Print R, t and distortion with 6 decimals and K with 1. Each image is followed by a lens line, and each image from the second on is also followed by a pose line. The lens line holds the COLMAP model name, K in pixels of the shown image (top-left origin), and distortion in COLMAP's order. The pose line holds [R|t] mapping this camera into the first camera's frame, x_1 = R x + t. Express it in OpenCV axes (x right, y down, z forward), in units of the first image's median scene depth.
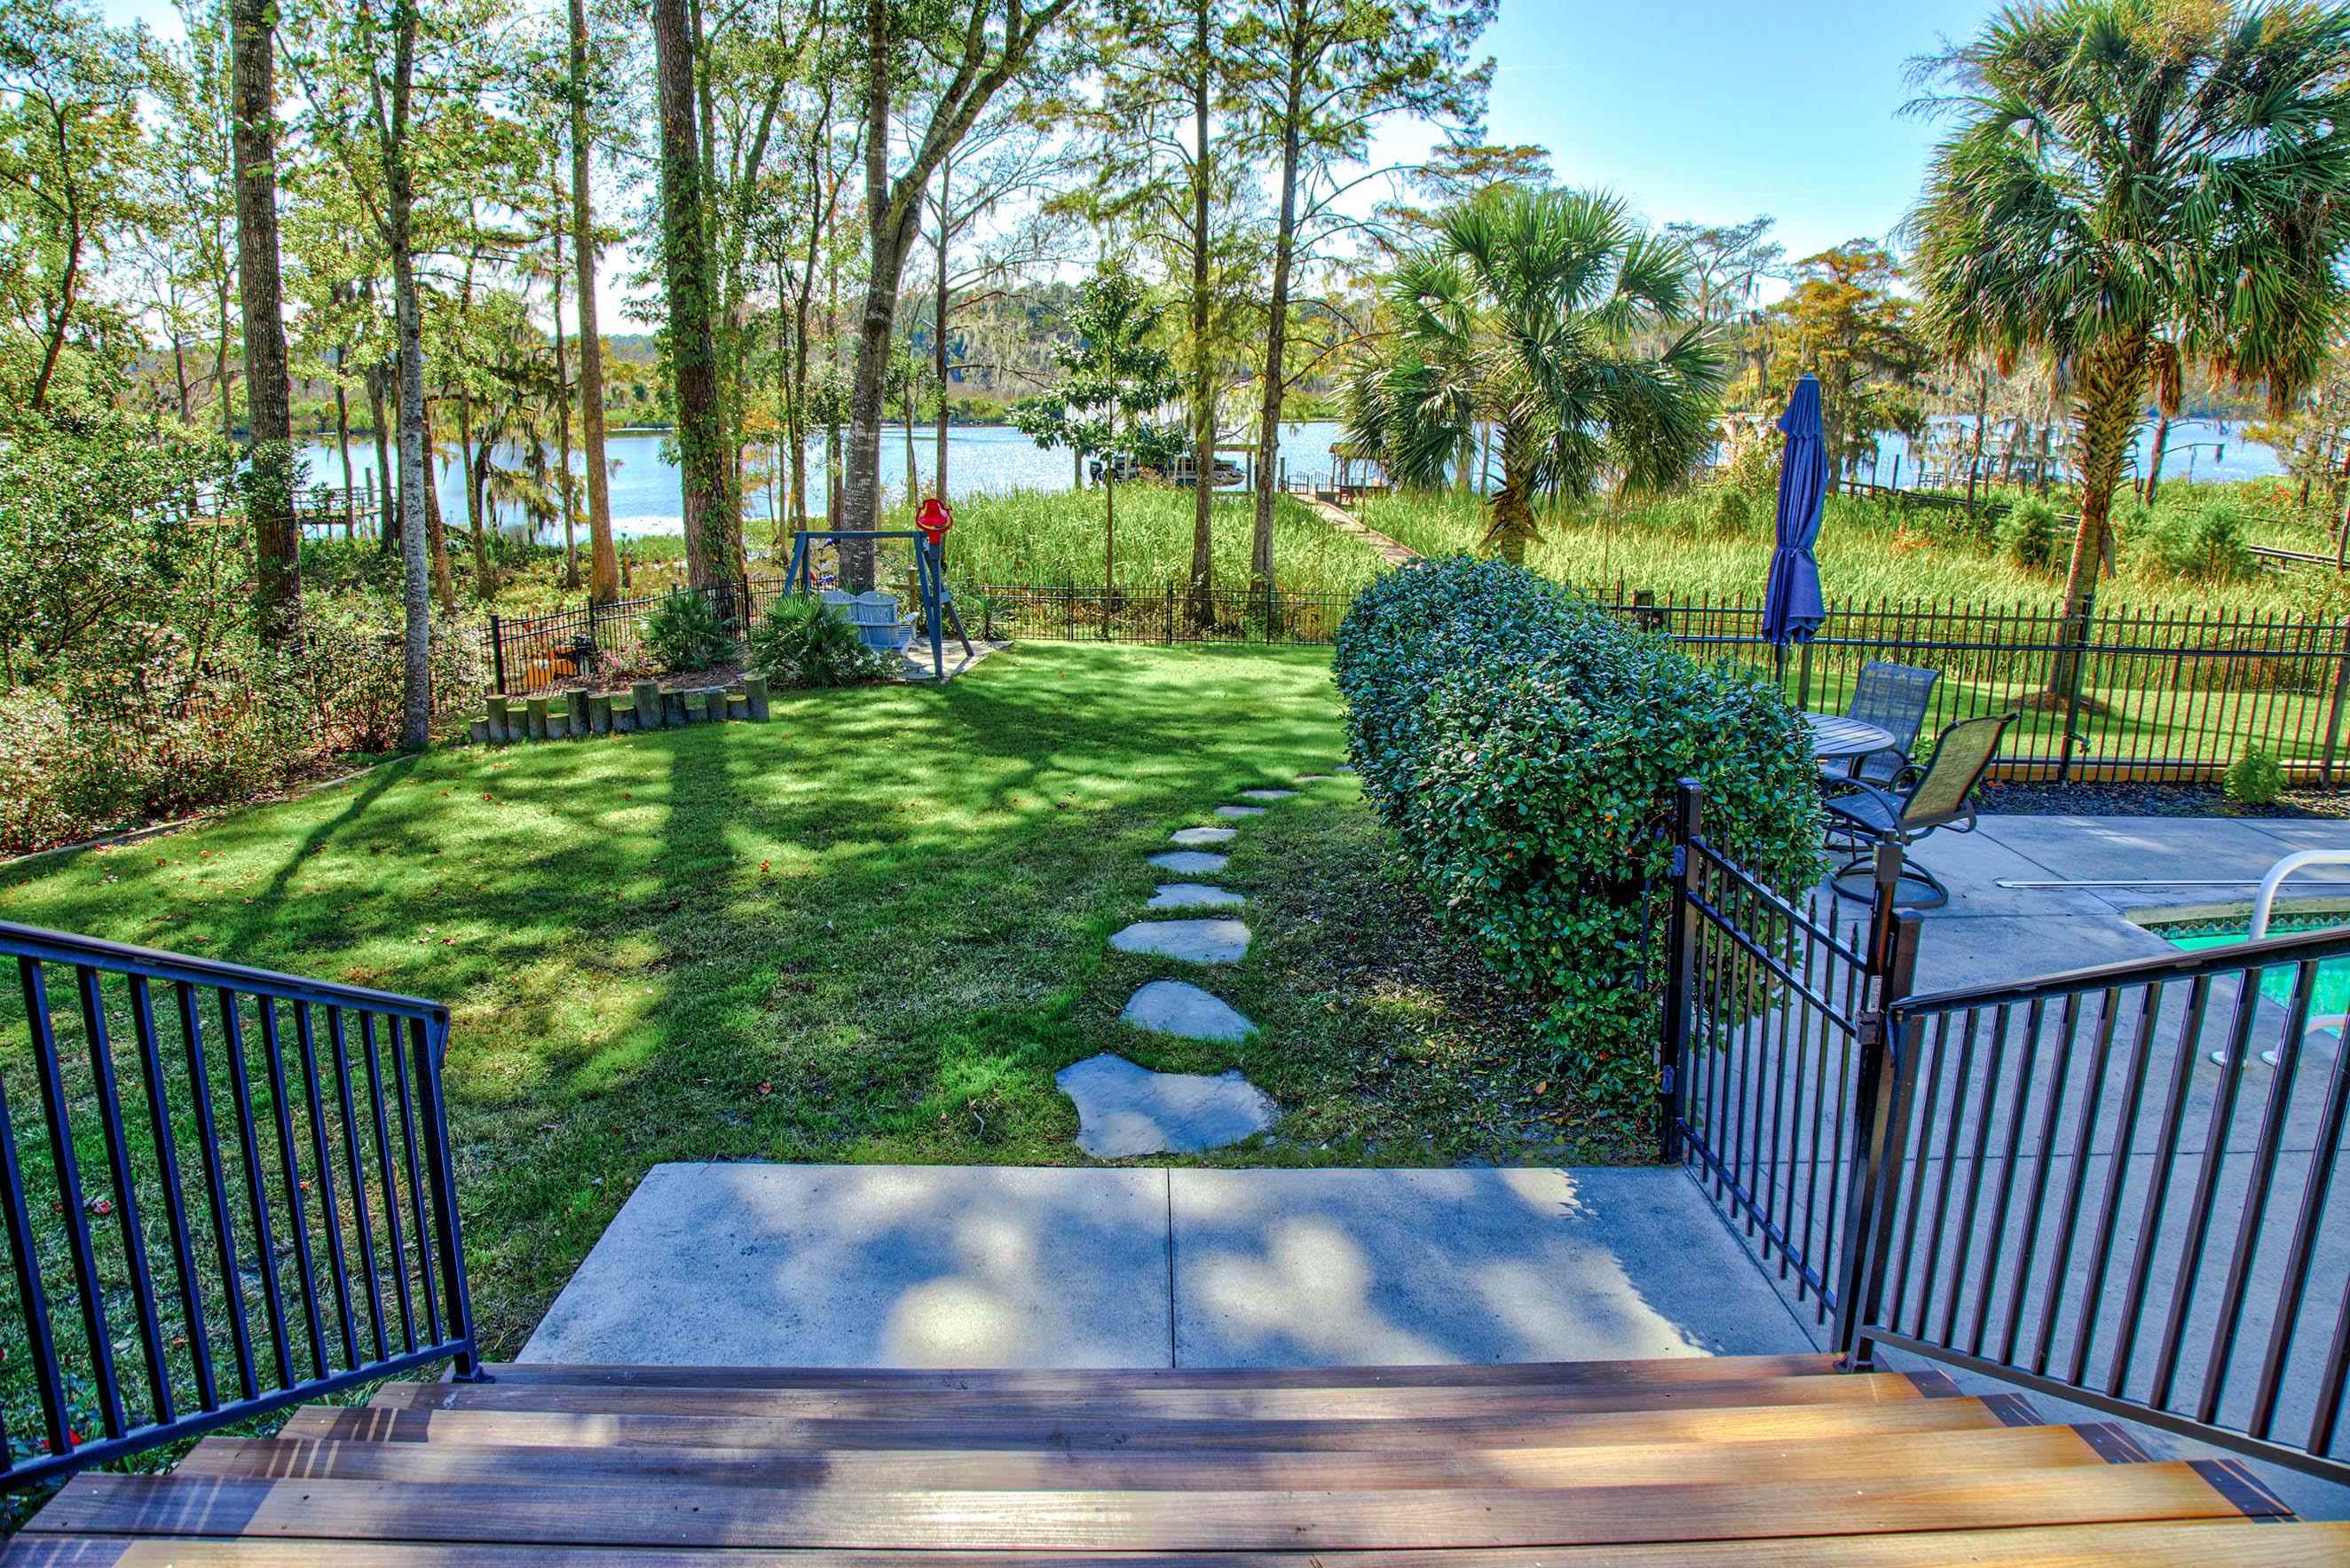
lens RADIAL K [[1578.1, 0, 1175.0], [0, 1578.1, 784.0], [0, 0, 1]] dist [-0.058393, 0.000209]
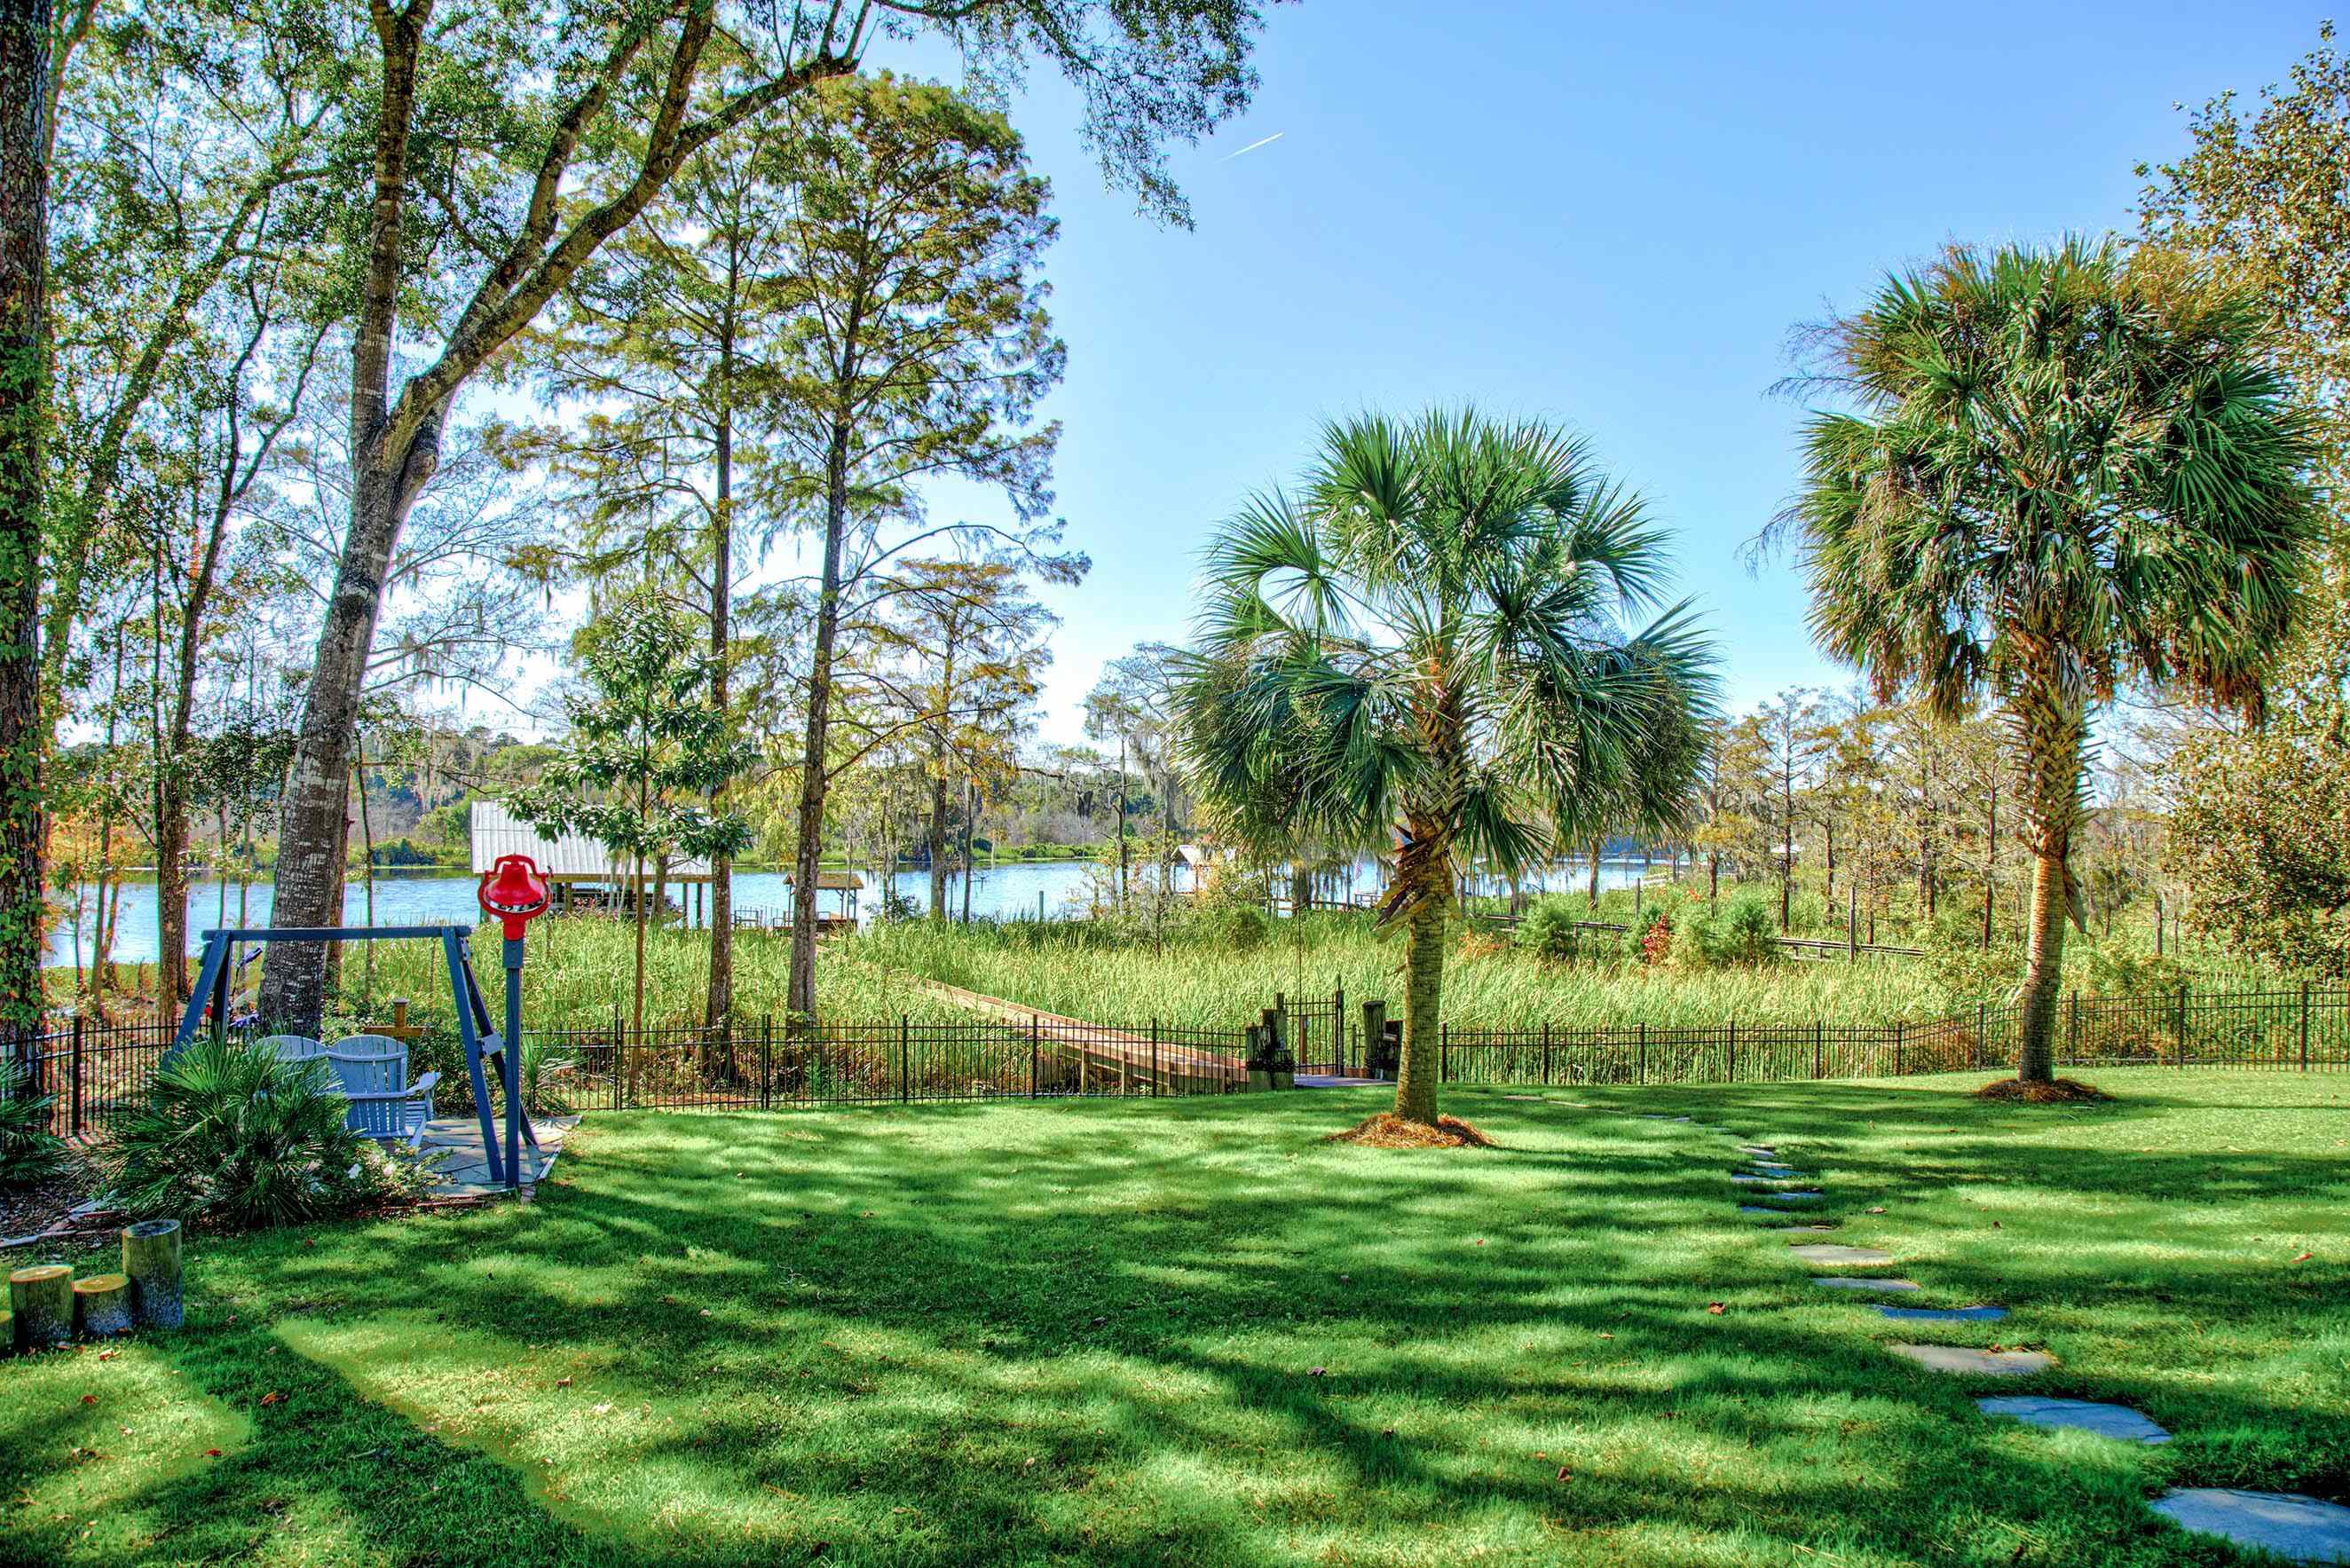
lens RADIAL K [[1578.1, 0, 1175.0], [0, 1578.1, 784.0], [0, 0, 1]] dist [-0.058393, 0.000209]
pose [[0.923896, 0.008494, 0.382549, -0.080009], [0.098316, 0.960920, -0.258781, -0.024762], [-0.369797, 0.276697, 0.886955, 0.232802]]
